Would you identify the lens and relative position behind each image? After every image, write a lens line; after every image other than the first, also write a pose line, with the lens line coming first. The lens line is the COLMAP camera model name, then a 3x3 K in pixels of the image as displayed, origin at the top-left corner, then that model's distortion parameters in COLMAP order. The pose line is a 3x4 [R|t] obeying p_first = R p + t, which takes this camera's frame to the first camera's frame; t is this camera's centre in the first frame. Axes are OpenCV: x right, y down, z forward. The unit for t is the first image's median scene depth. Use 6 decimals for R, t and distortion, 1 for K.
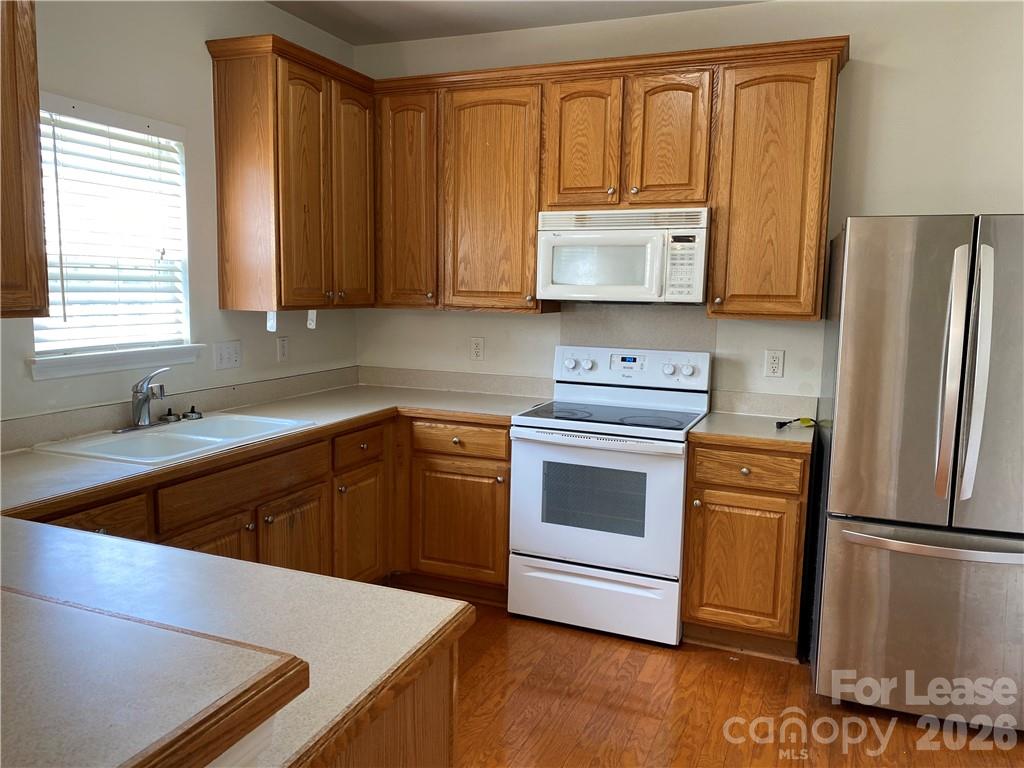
lens RADIAL K [[772.9, 0, 504.1], [0, 772.9, 374.0], [0, 0, 1]] dist [0.010603, -0.032410]
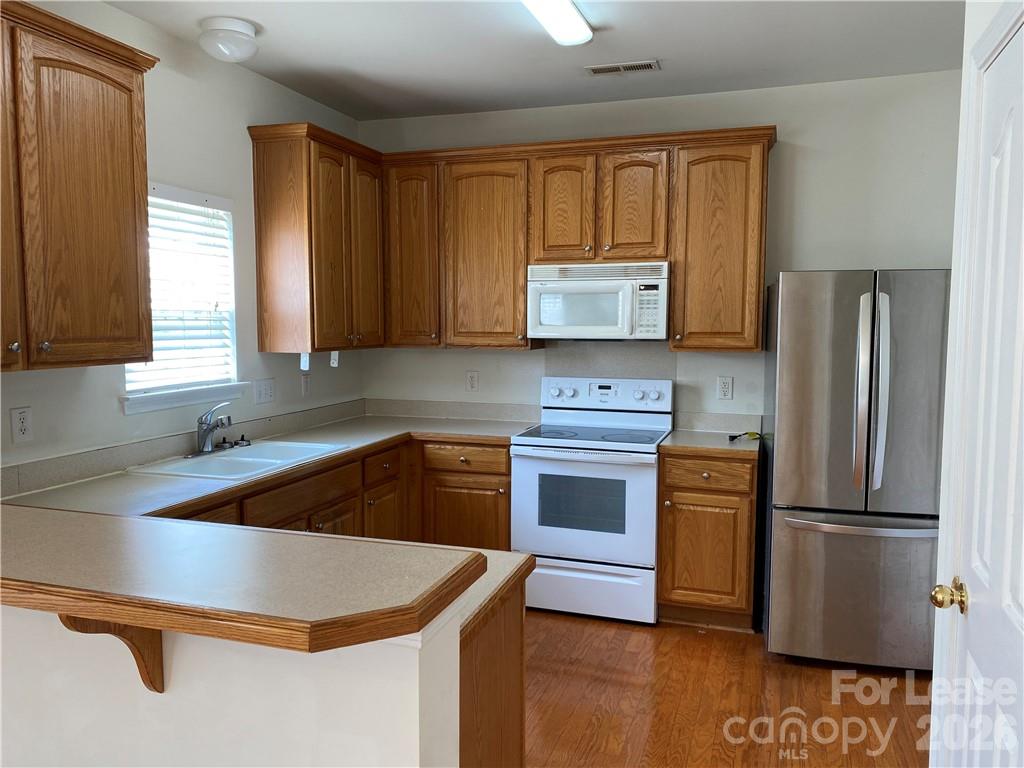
lens RADIAL K [[772.9, 0, 503.7], [0, 772.9, 381.5], [0, 0, 1]] dist [0.010603, -0.032410]
pose [[0.997563, -0.021383, 0.066417, -0.080994], [0.023615, 0.999176, -0.033004, 0.008423], [-0.065657, 0.034492, 0.997246, -0.194498]]
